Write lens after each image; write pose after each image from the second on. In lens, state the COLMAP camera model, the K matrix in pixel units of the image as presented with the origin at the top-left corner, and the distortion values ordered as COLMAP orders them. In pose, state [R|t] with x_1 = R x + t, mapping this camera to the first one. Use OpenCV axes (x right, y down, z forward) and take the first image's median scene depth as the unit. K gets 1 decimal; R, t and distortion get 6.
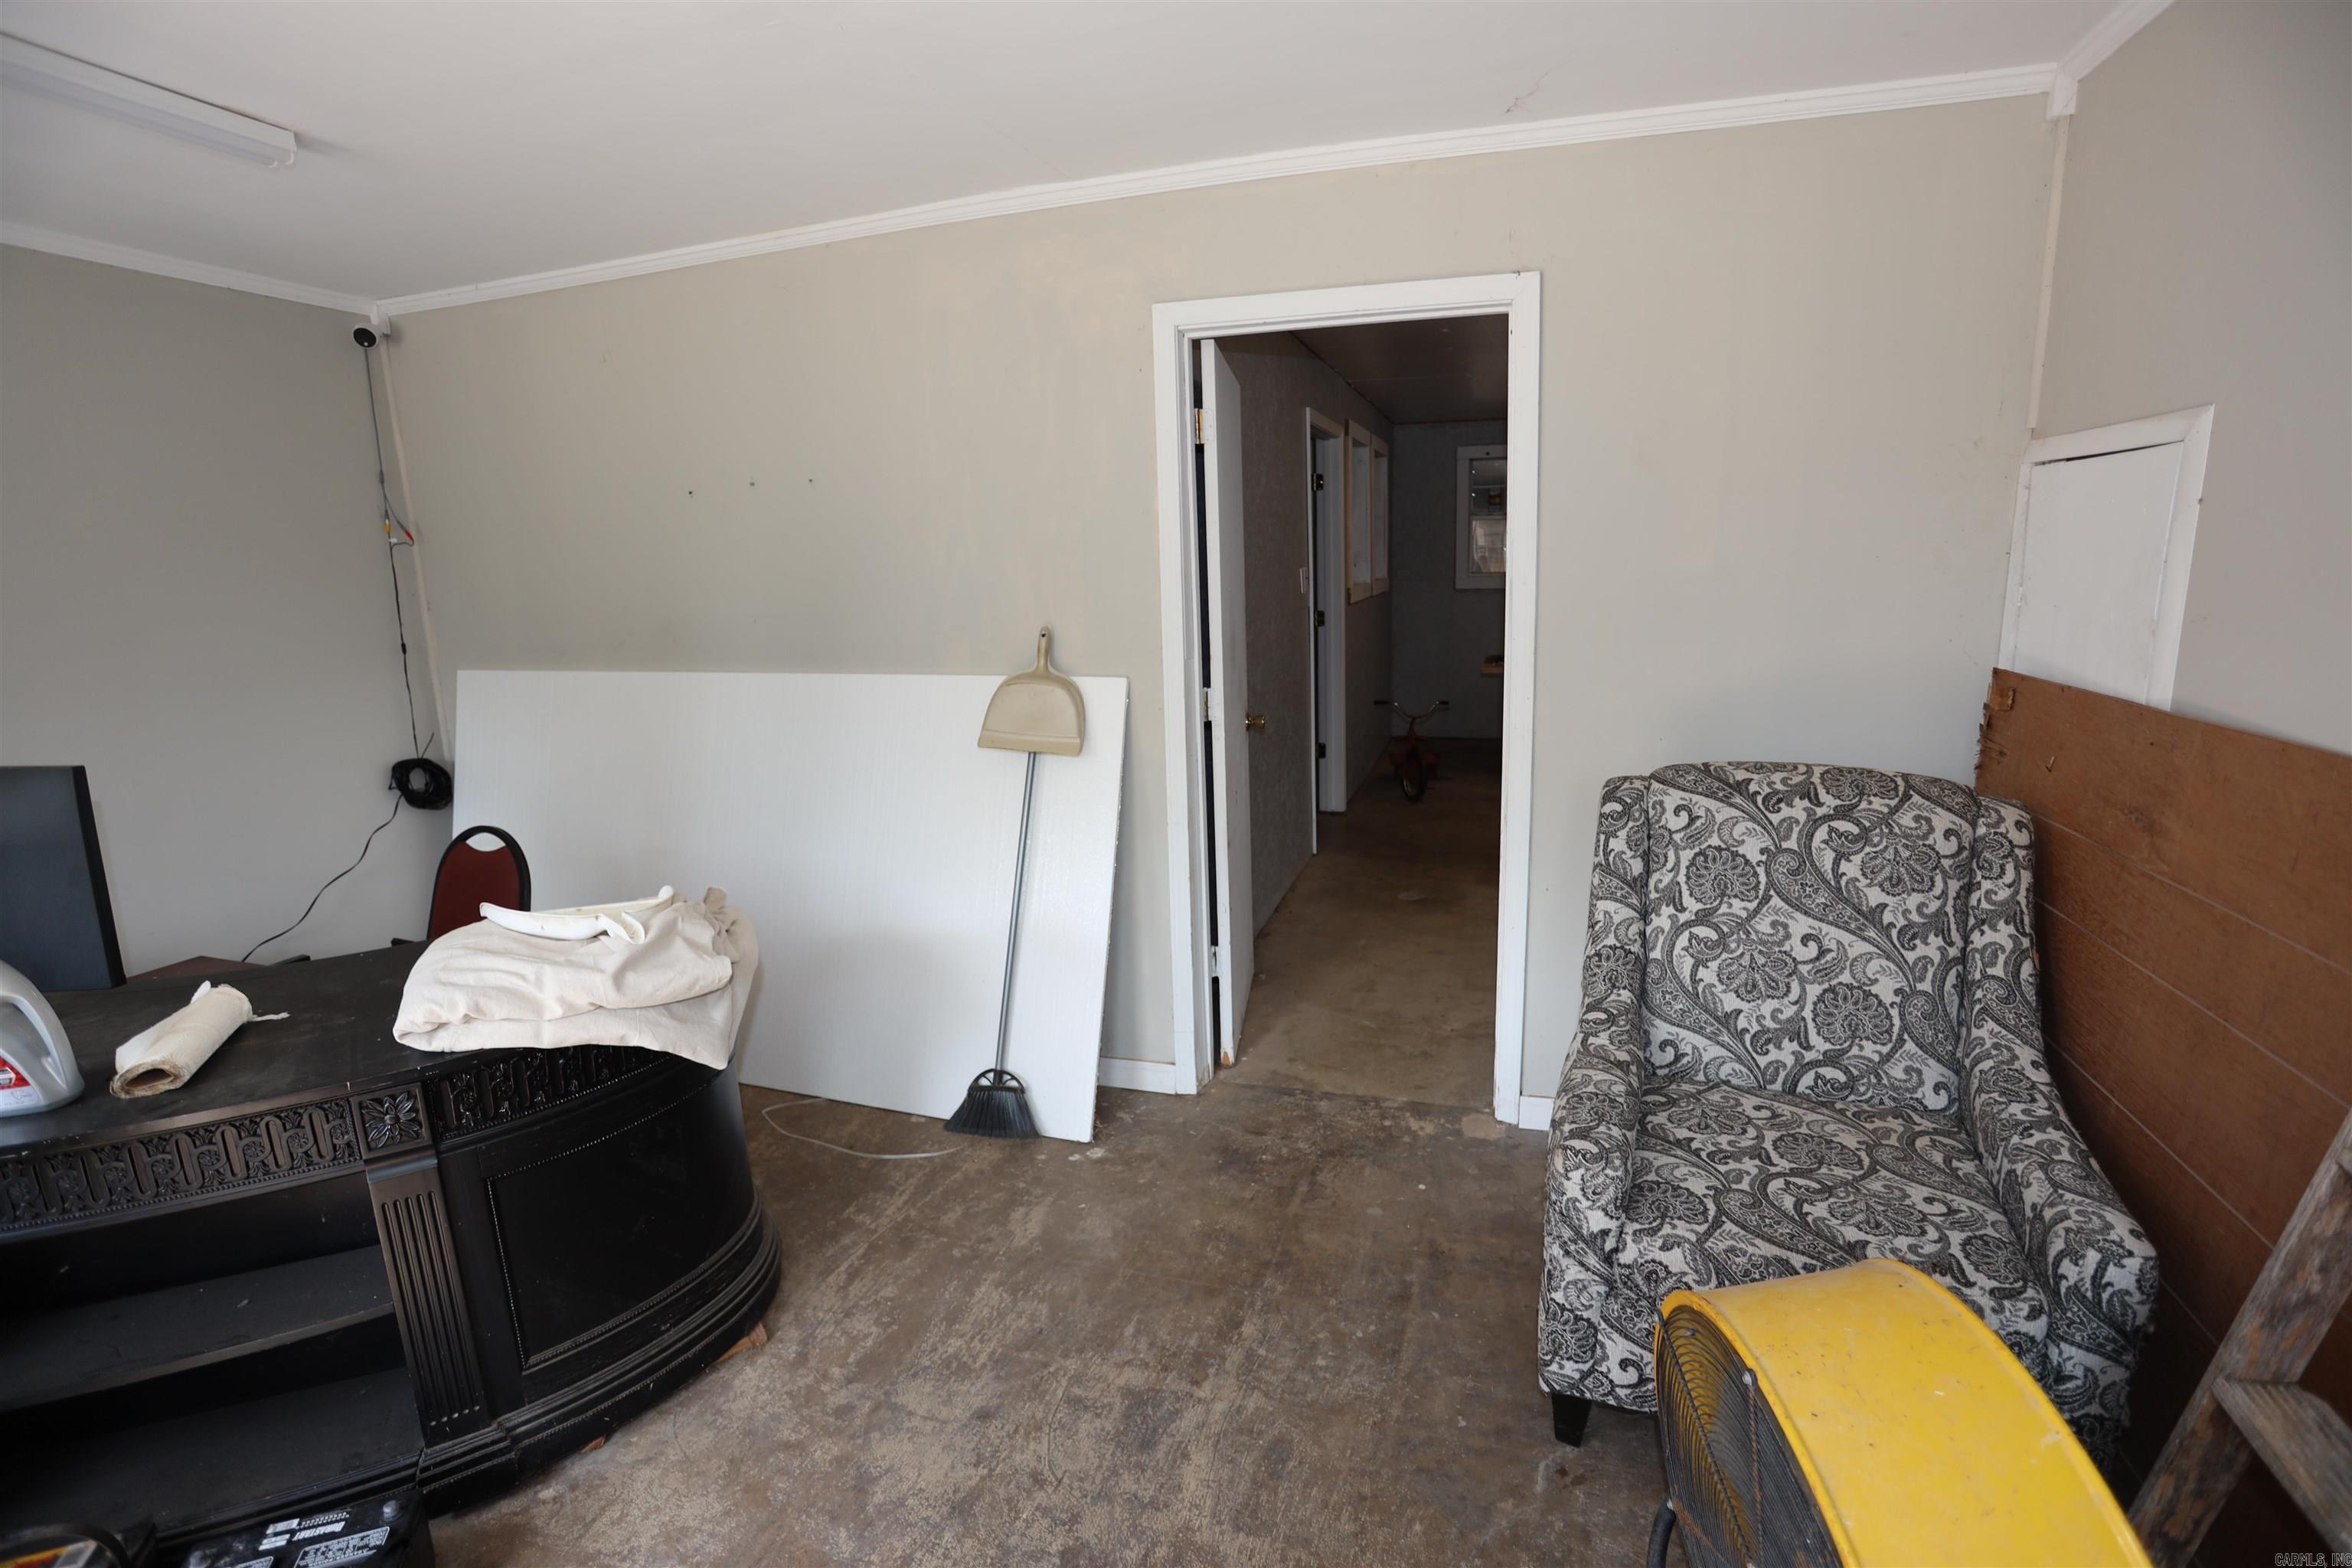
lens RADIAL K [[1132.1, 0, 1181.0], [0, 1132.1, 790.5], [0, 0, 1]] dist [-0.028723, 0.000343]
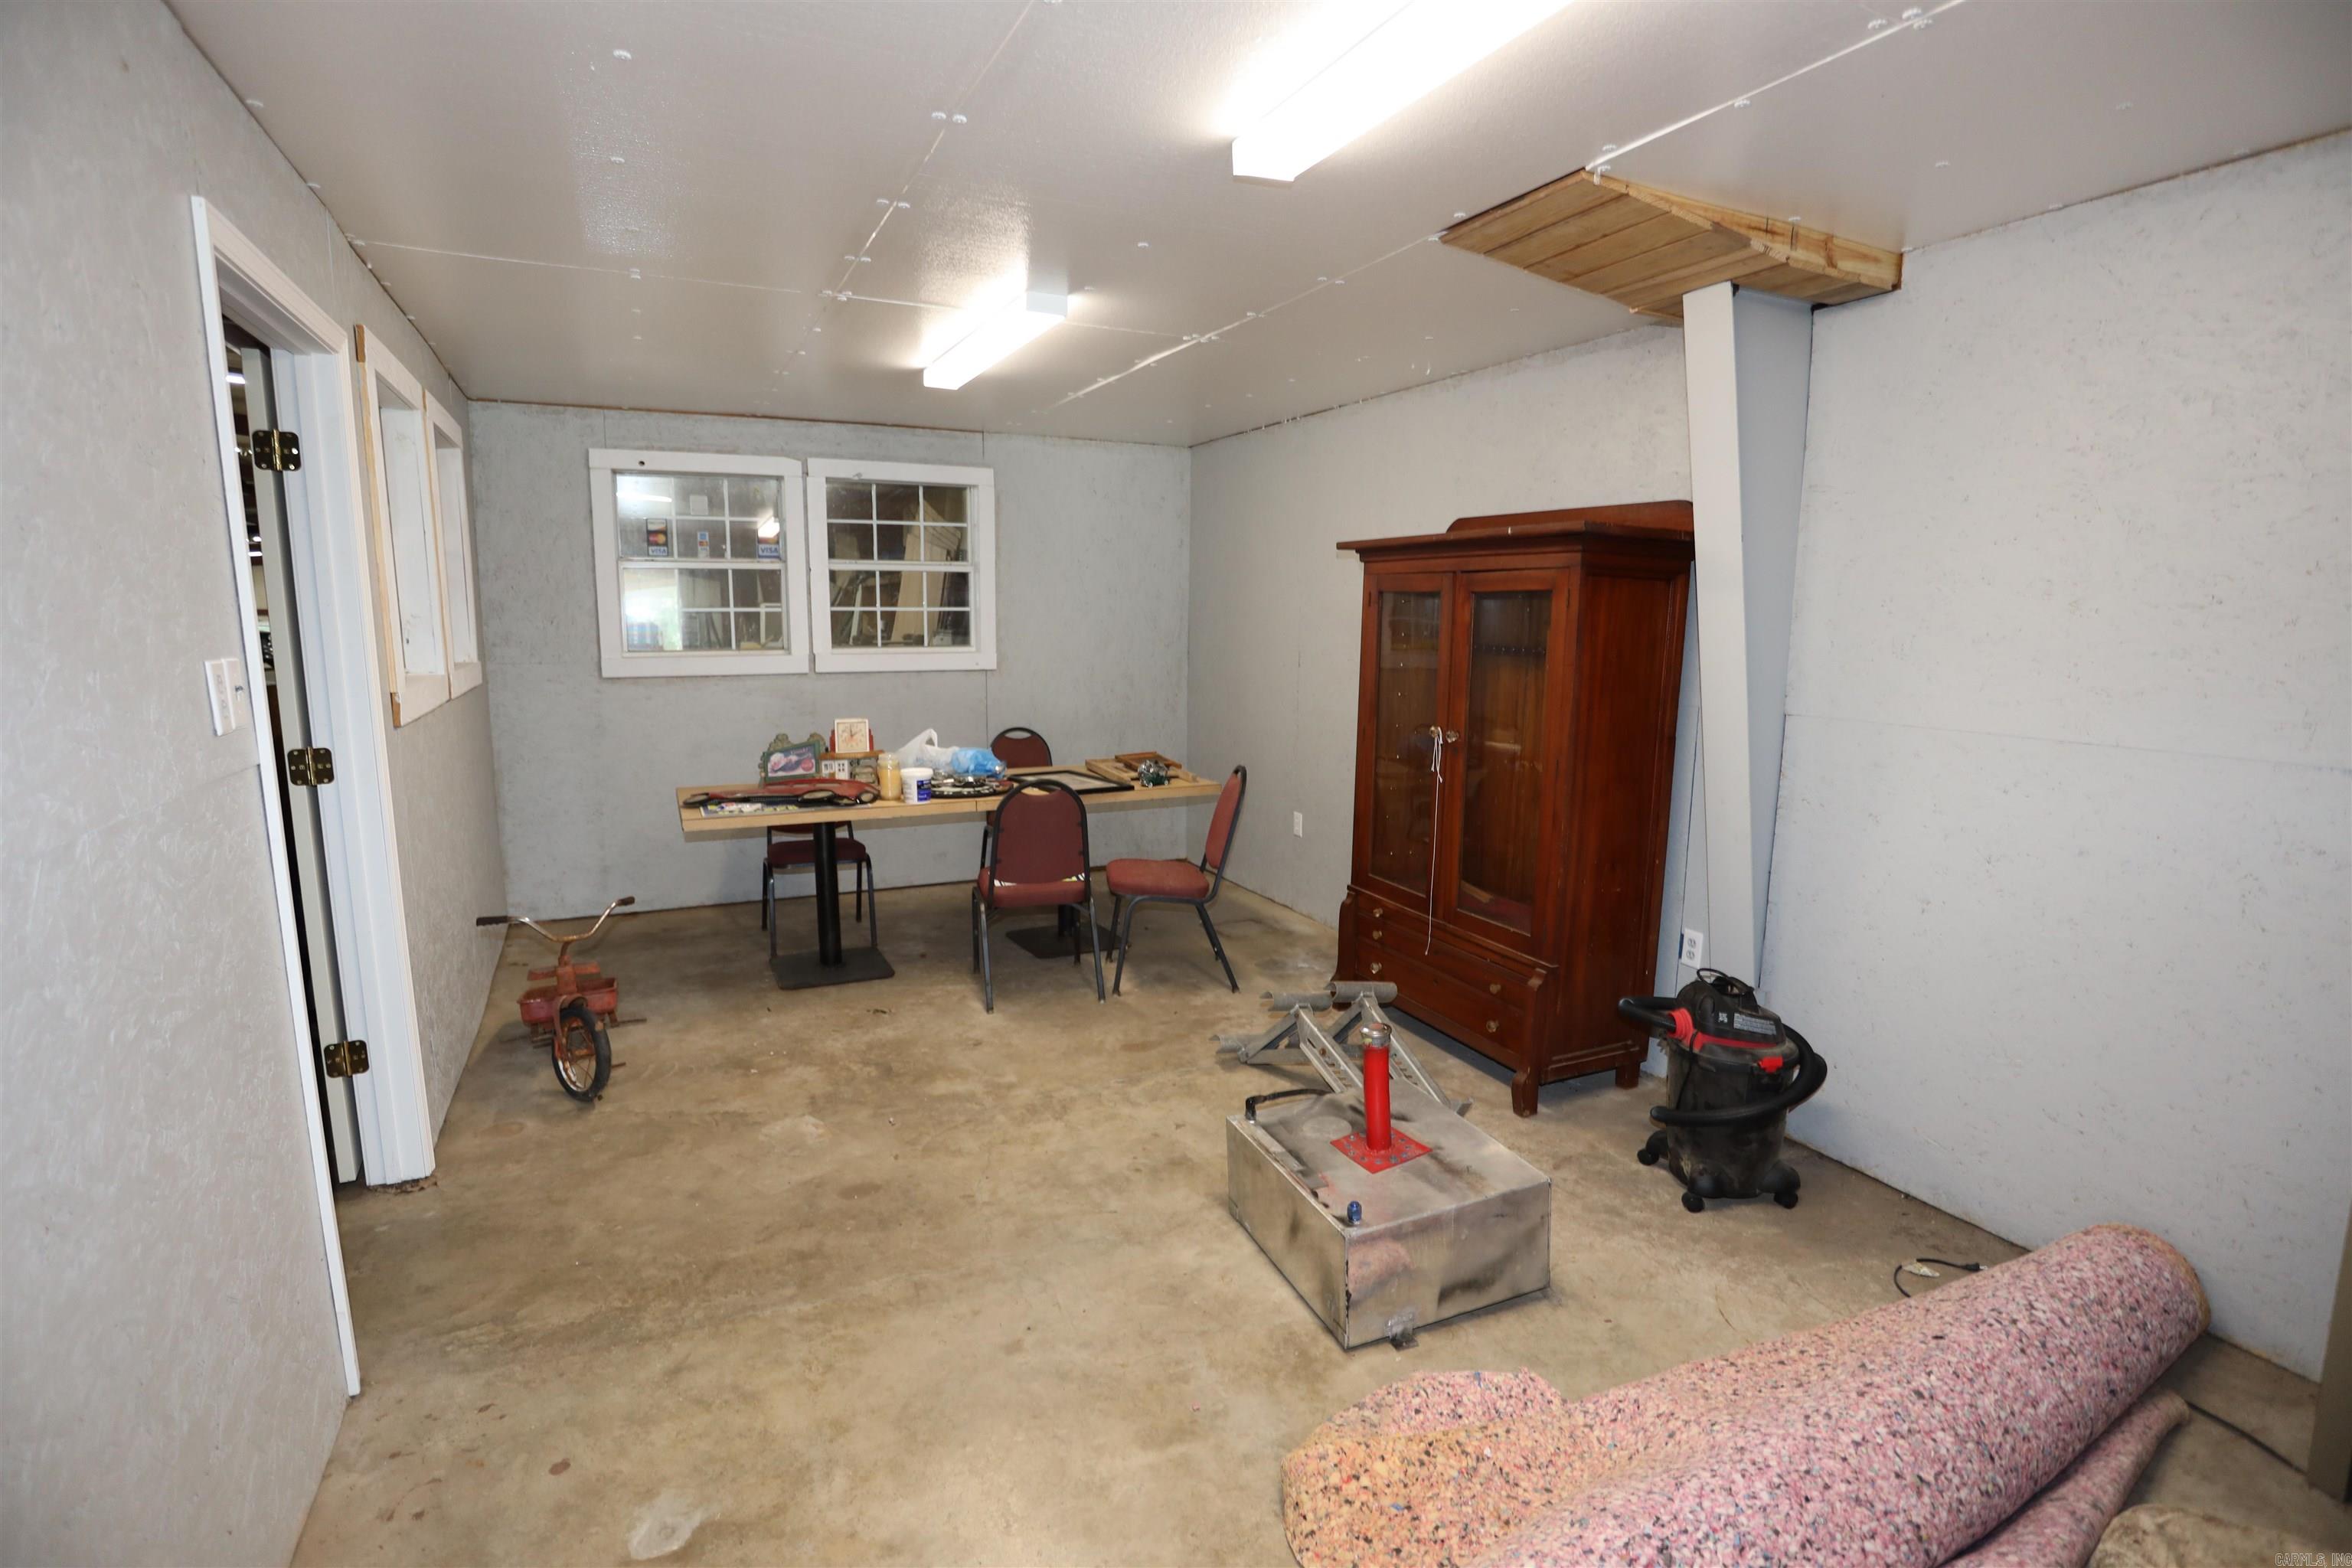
lens RADIAL K [[1132.1, 0, 1173.2], [0, 1132.1, 779.3], [0, 0, 1]] dist [-0.028723, 0.000343]
pose [[0.738868, -0.067493, 0.670462, 0.072574], [0.110215, 0.993677, -0.021430, -0.095589], [-0.664776, 0.089729, 0.741634, 0.434927]]
